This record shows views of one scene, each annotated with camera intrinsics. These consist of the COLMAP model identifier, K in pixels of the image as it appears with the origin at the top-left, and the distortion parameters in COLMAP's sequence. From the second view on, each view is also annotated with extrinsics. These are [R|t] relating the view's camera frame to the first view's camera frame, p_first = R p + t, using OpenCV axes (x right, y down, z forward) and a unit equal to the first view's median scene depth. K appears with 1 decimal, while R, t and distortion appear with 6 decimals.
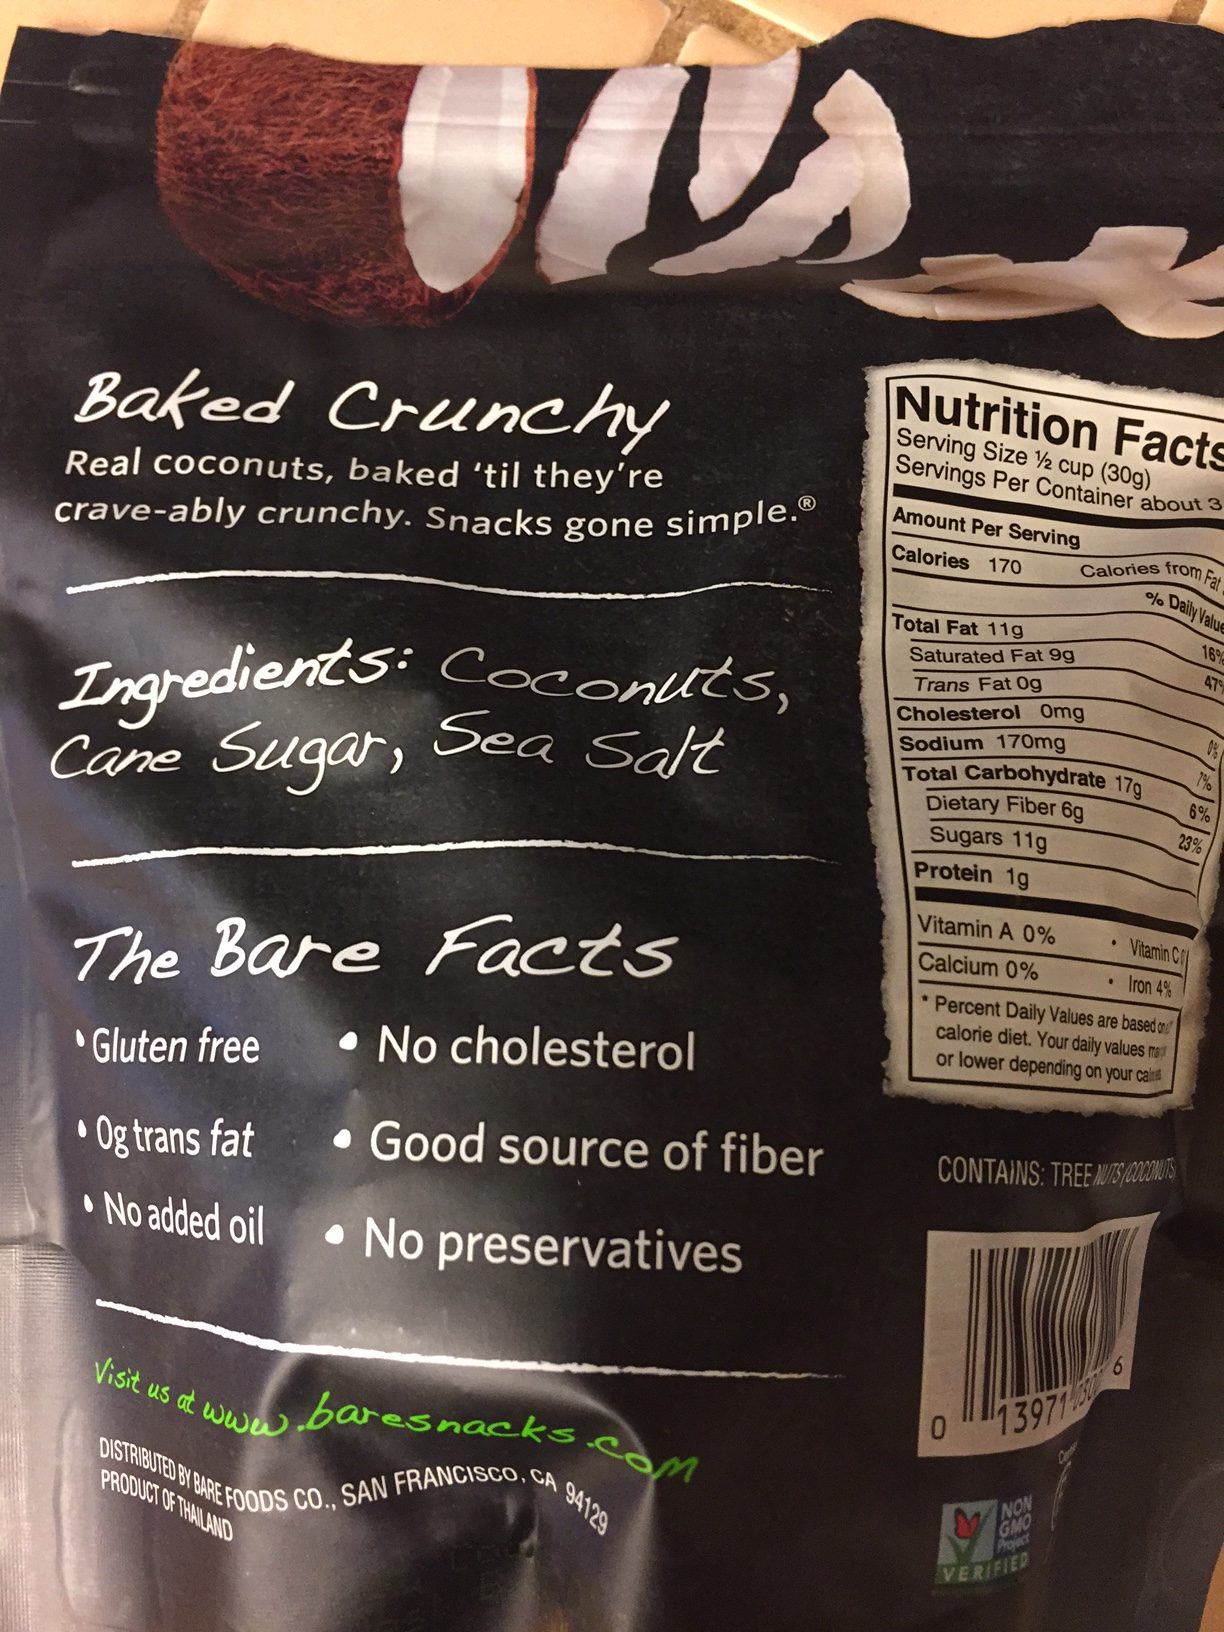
lens RADIAL K [[1374.6, 0, 612.0], [0, 1374.6, 816.0], [0, 0, 1]] dist [0.095366, -0.224427]
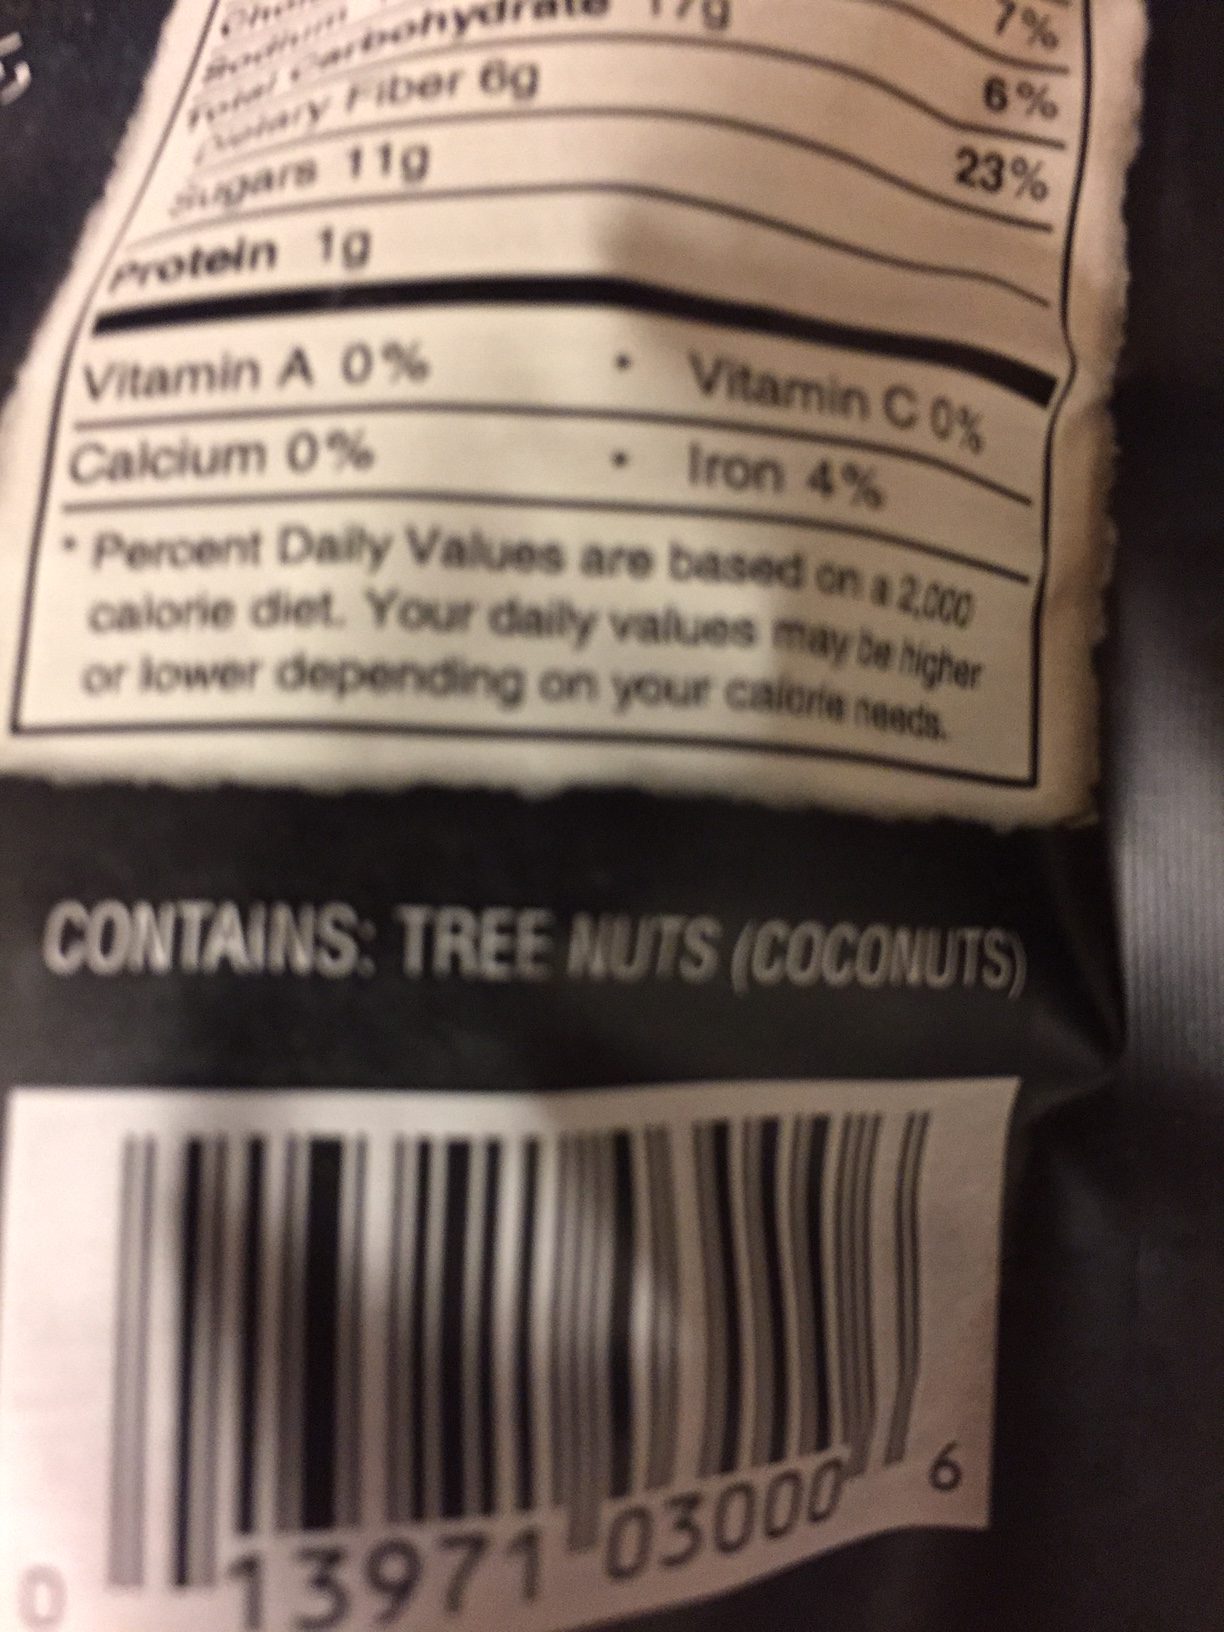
lens RADIAL K [[1374.6, 0, 612.0], [0, 1374.6, 816.0], [0, 0, 1]] dist [0.095366, -0.224427]
pose [[0.912393, -0.123570, -0.390216, 0.518237], [0.115531, 0.992324, -0.044110, 0.245694], [0.392672, -0.004836, 0.919666, 0.670491]]
